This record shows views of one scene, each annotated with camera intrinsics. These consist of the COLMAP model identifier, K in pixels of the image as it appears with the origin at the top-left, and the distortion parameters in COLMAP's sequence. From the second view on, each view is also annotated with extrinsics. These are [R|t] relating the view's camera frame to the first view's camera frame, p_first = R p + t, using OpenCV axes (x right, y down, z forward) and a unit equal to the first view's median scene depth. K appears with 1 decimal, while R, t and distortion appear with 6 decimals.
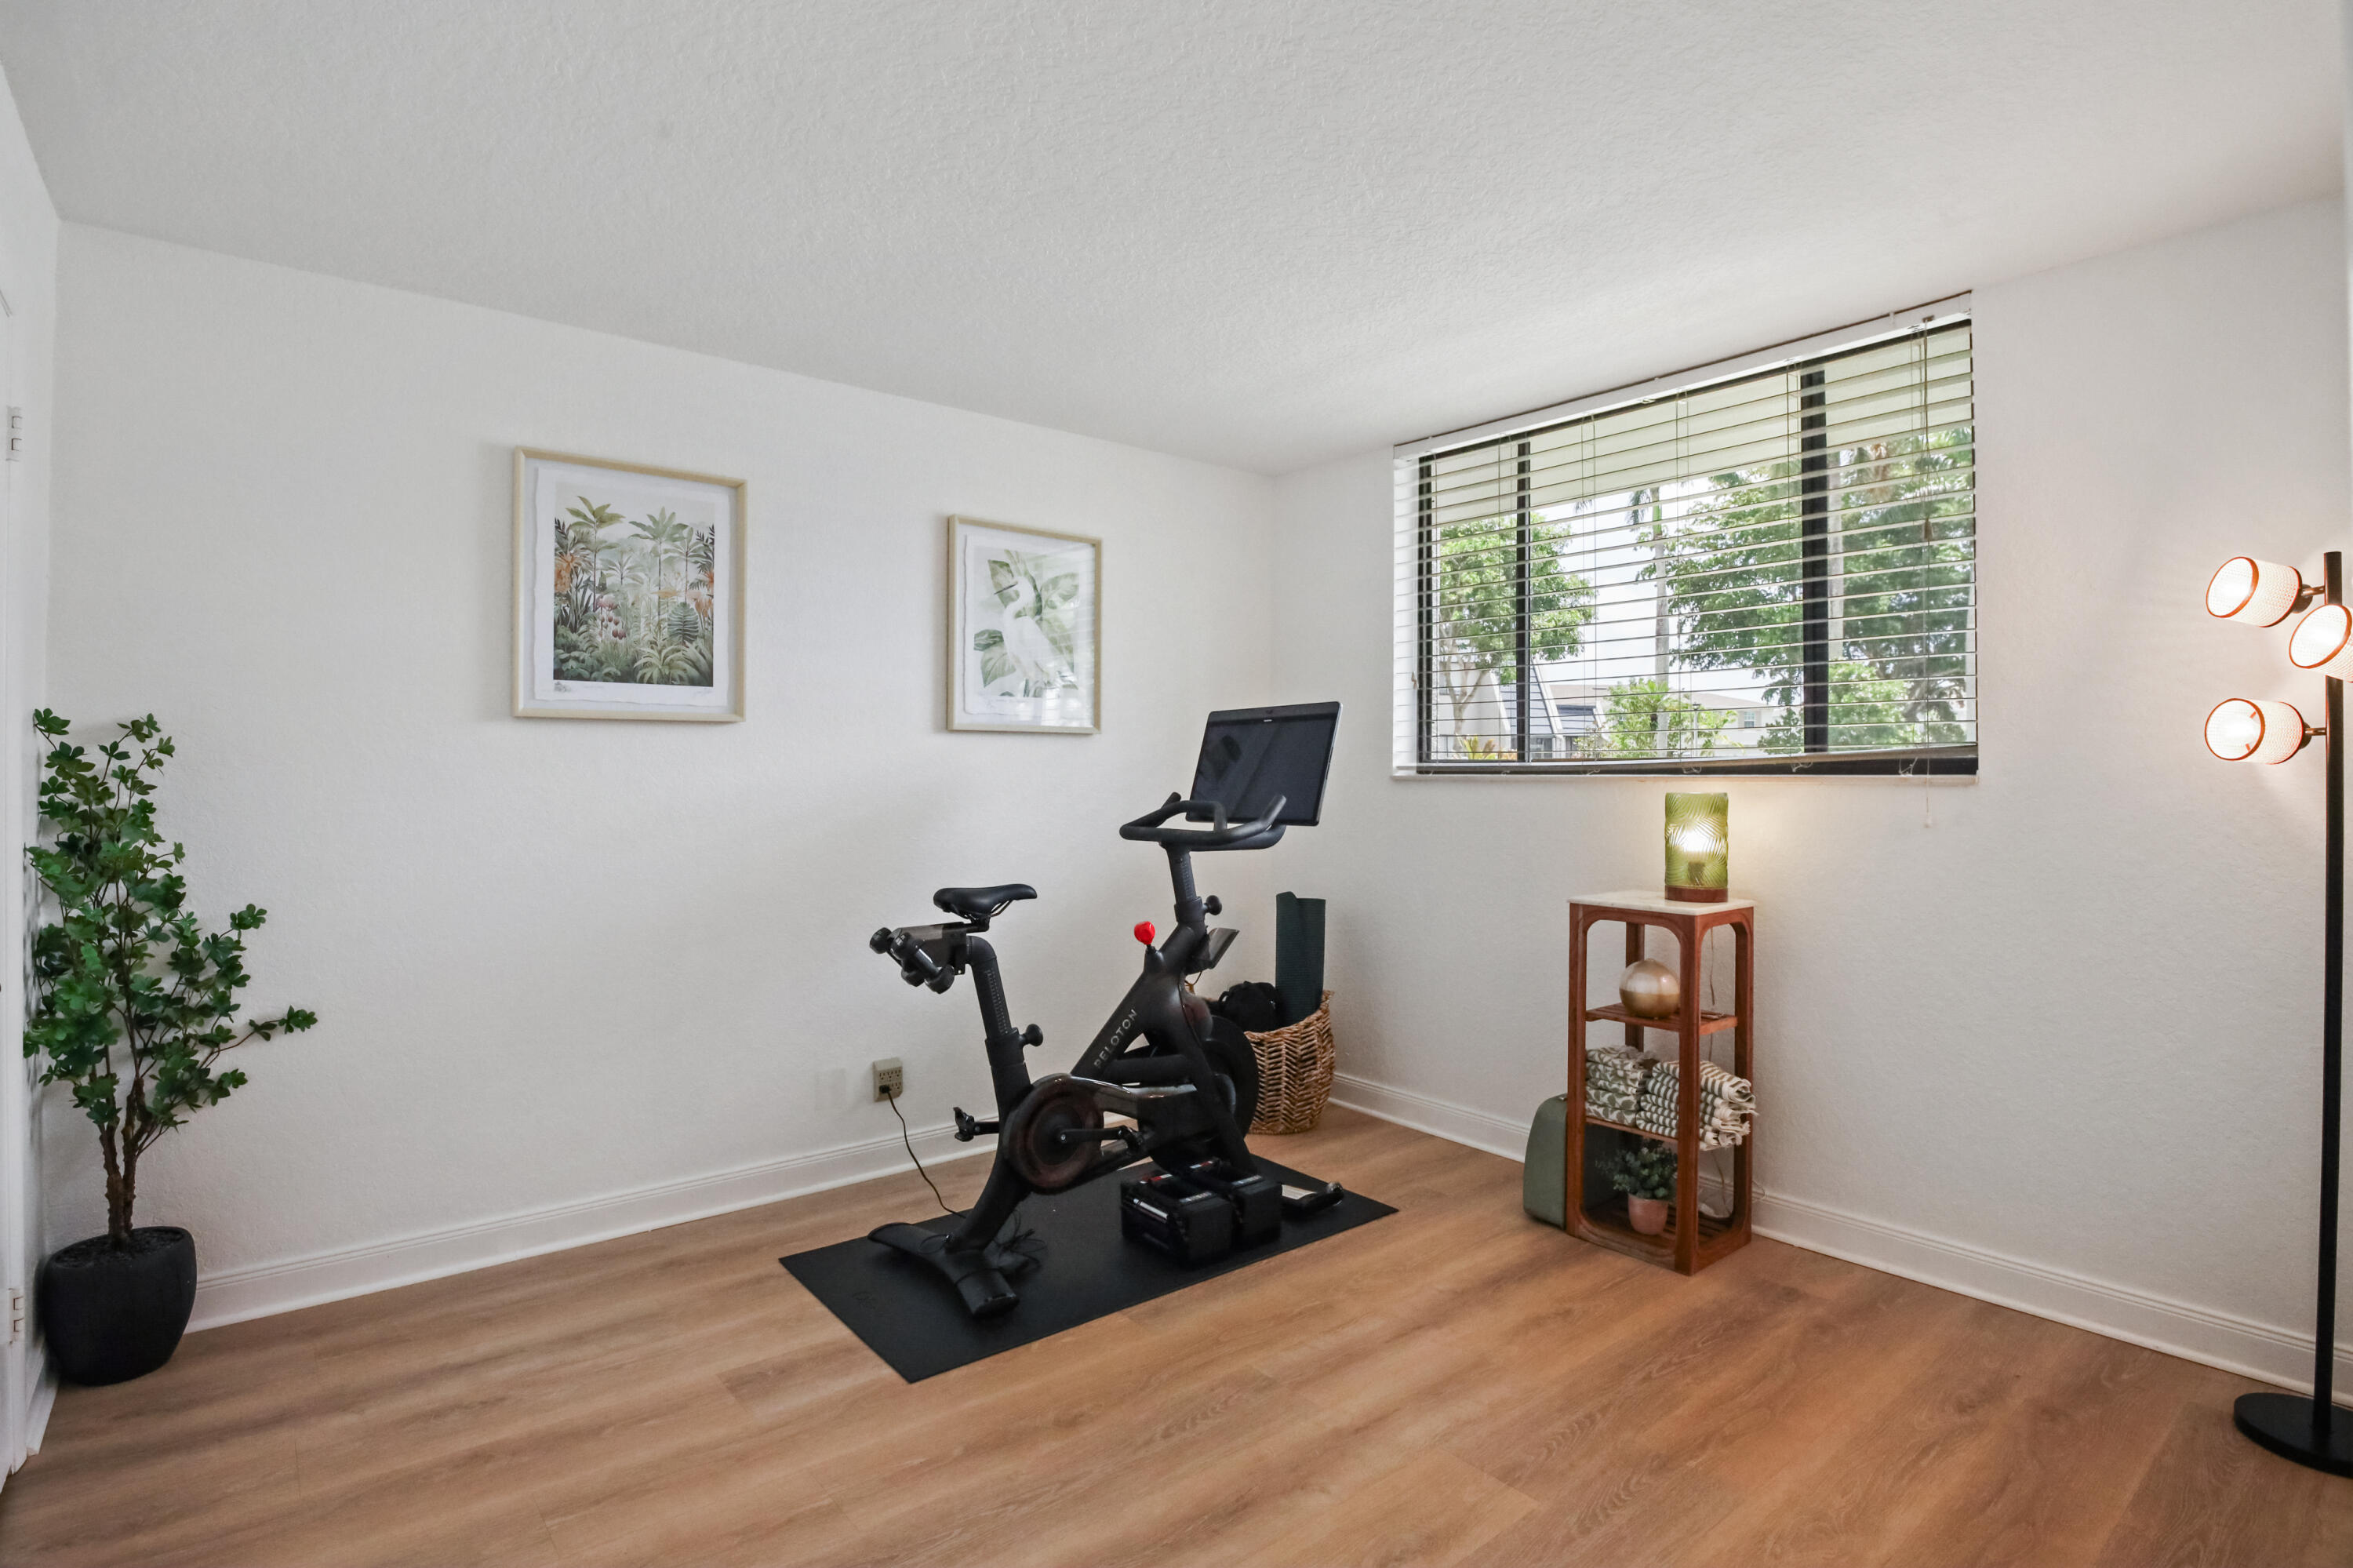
lens RADIAL K [[1183.2, 0, 1168.6], [0, 1183.2, 781.7], [0, 0, 1]] dist [-0.017108, -0.003126]
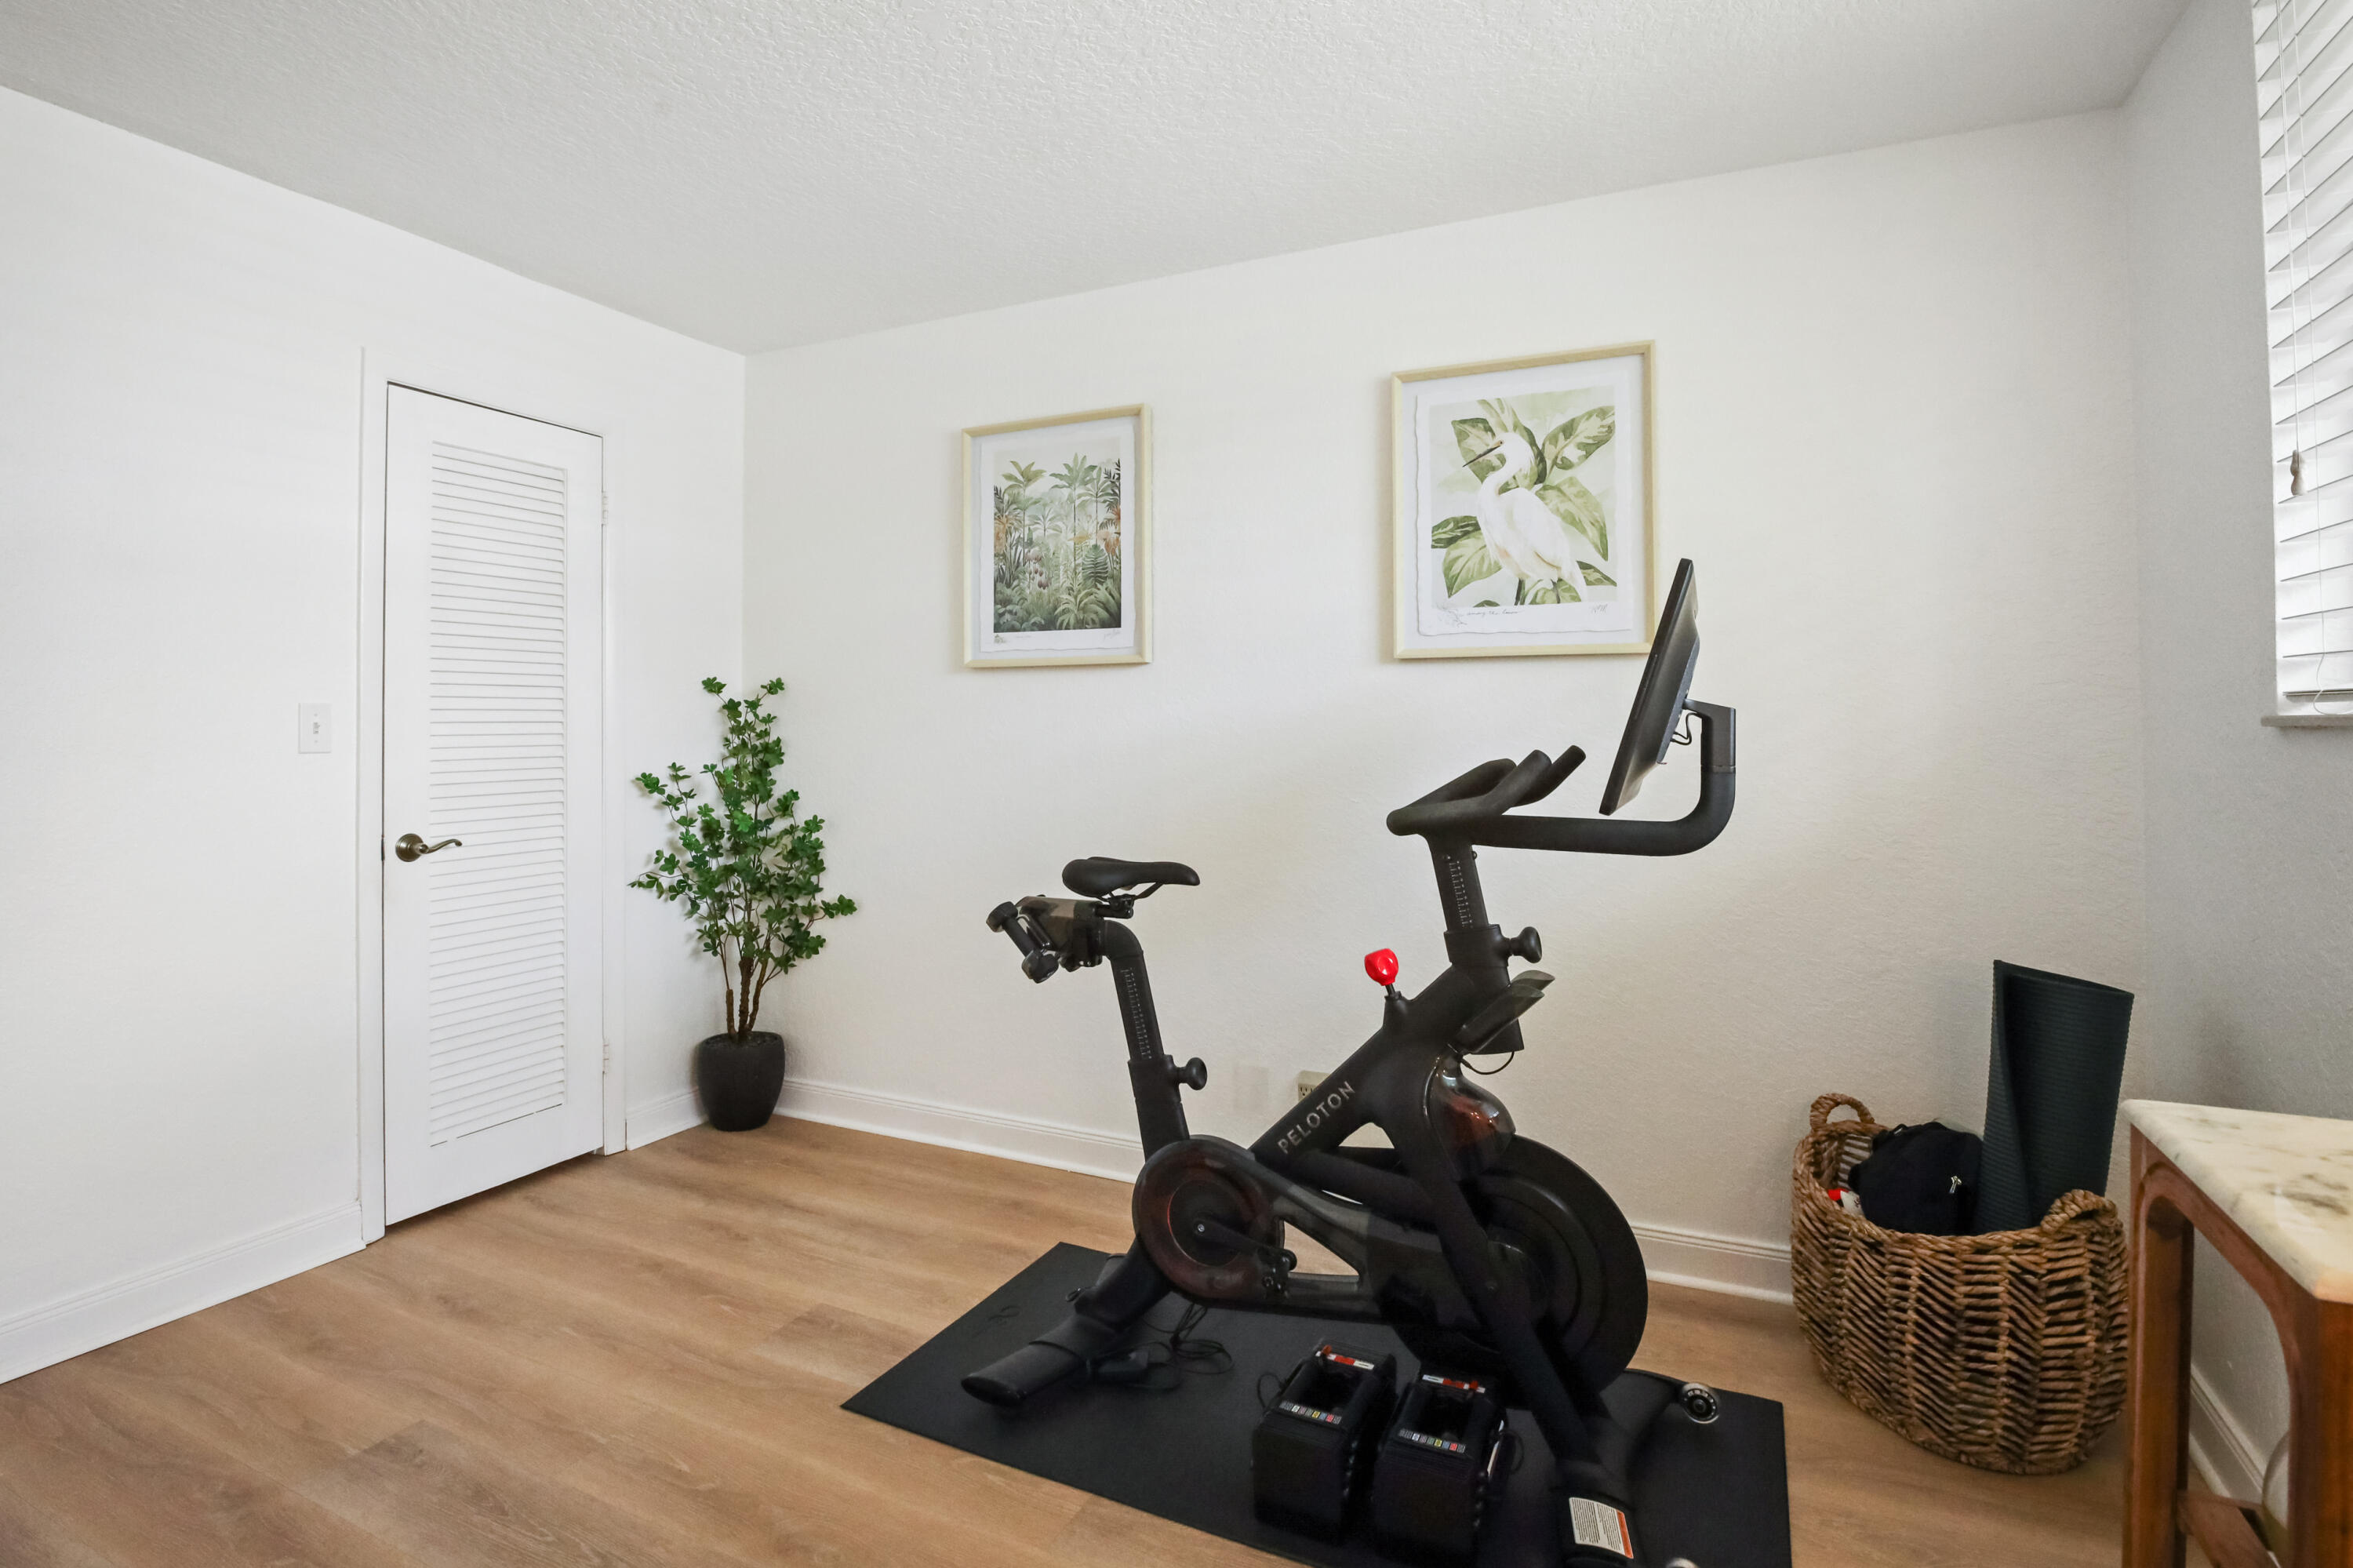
lens RADIAL K [[1183.2, 0, 1109.2], [0, 1183.2, 719.3], [0, 0, 1]] dist [-0.017108, -0.003126]
pose [[0.406125, -0.005264, -0.913802, 0.517349], [-0.006573, 0.999941, -0.008682, 0.002702], [0.913794, 0.009533, 0.406067, 0.637371]]
